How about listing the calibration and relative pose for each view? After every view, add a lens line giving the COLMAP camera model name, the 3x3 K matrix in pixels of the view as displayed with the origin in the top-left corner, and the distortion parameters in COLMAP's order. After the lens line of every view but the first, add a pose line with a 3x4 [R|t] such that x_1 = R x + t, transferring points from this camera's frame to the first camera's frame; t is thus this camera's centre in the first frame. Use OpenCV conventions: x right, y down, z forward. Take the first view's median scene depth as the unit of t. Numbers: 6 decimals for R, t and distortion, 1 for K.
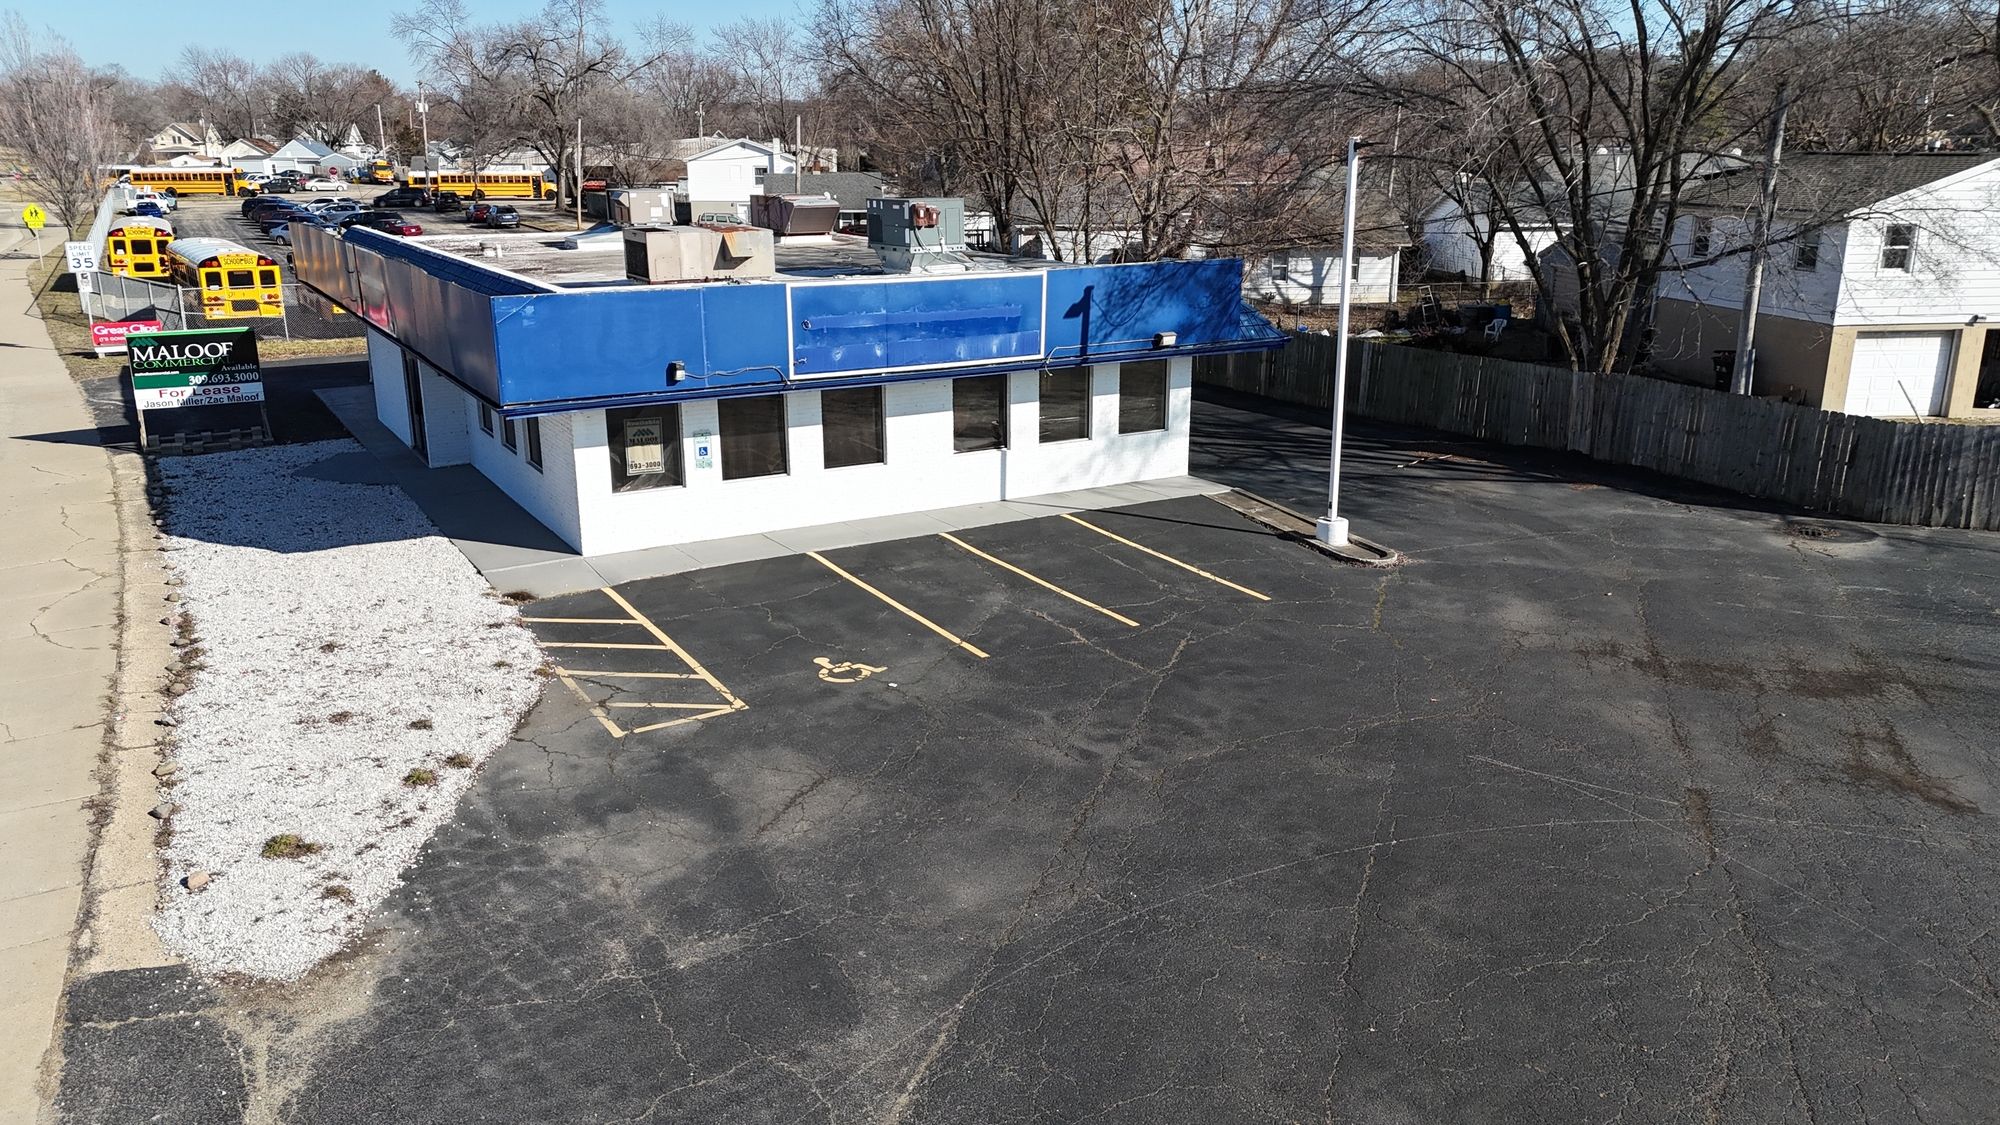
lens RADIAL K [[1436.0, 0, 1000.0], [0, 1436.0, 562.5], [0, 0, 1]] dist [0.085926, -0.067481]
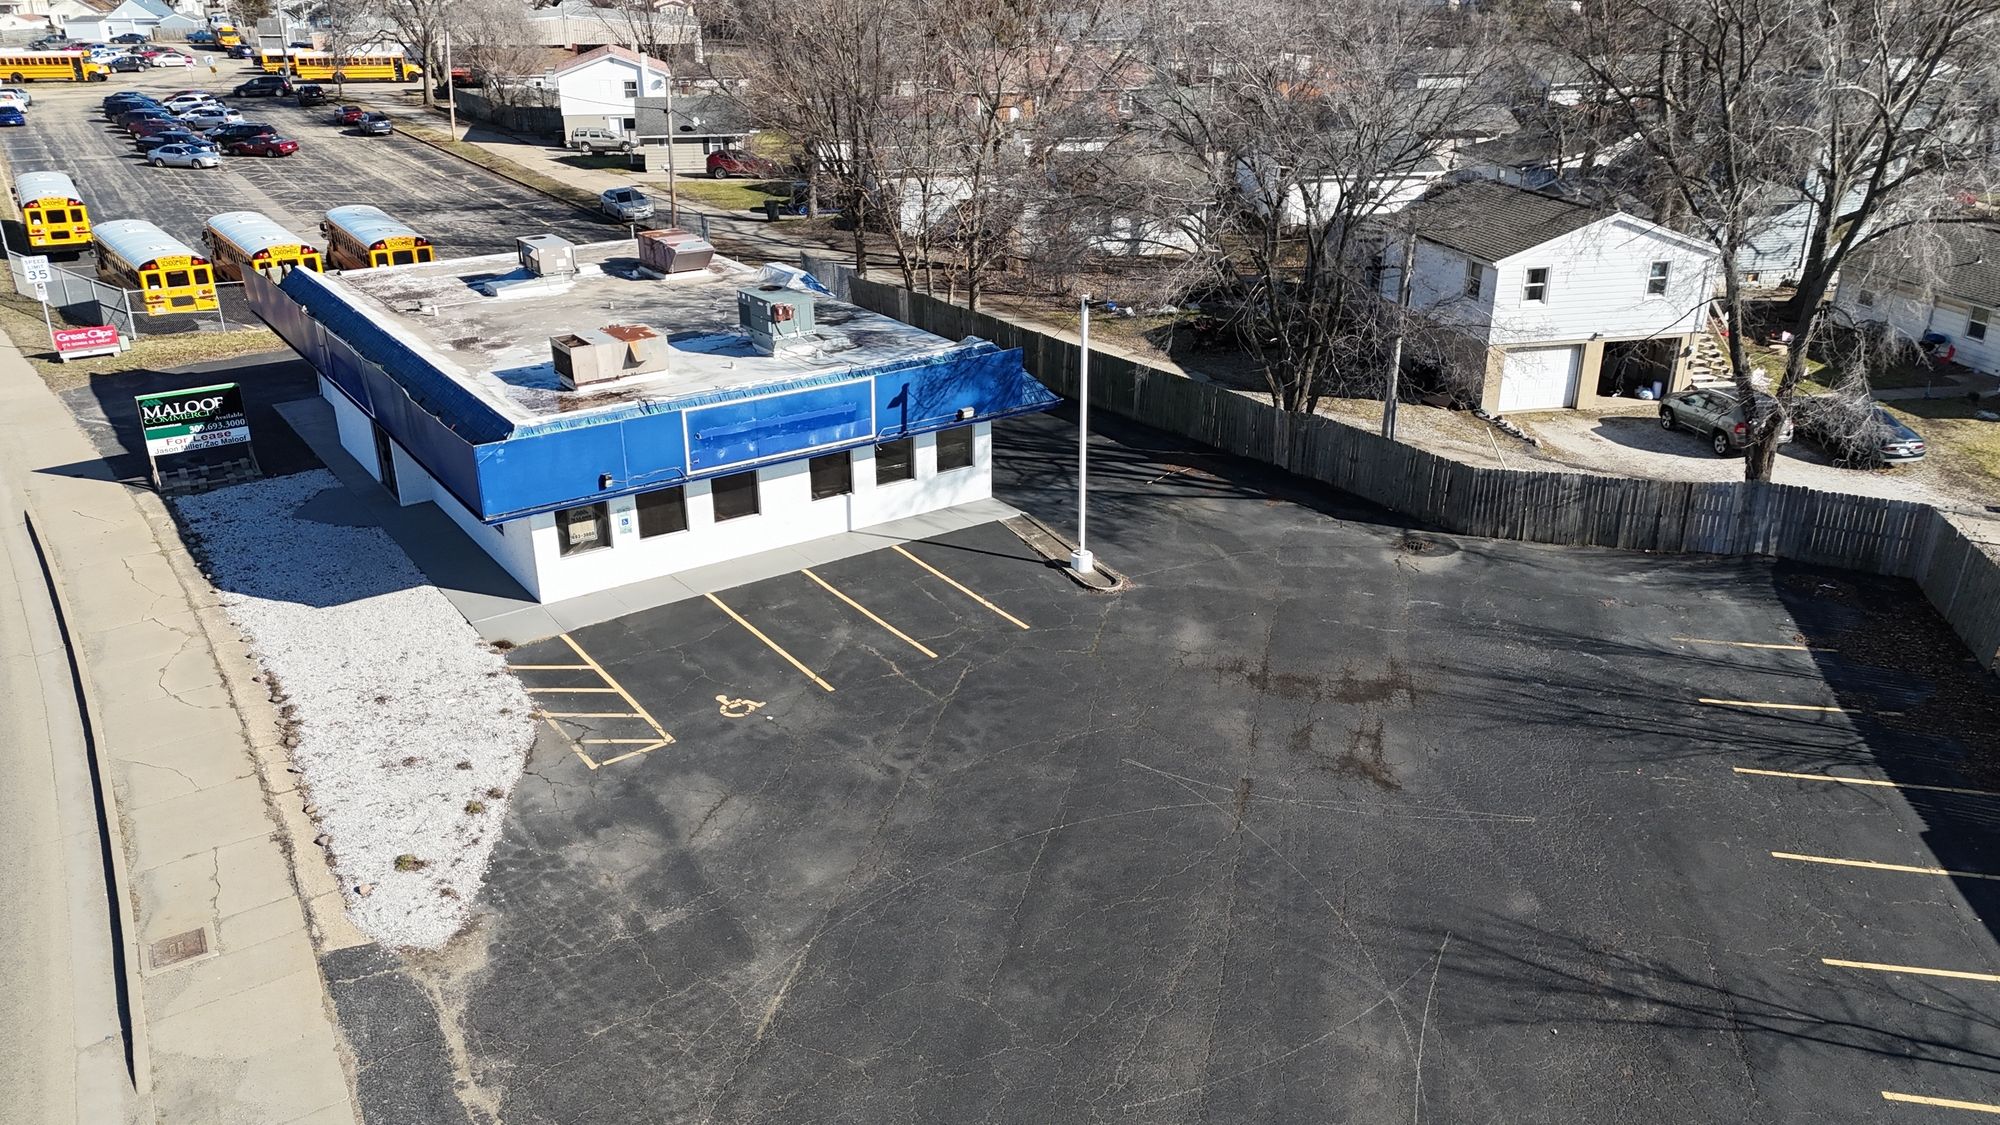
lens RADIAL K [[1436.0, 0, 1000.0], [0, 1436.0, 562.5], [0, 0, 1]] dist [0.085926, -0.067481]
pose [[0.996719, -0.031359, 0.074620, 0.055148], [0.022265, 0.992558, 0.119721, -0.233105], [-0.077819, -0.117667, 0.989999, -0.471035]]
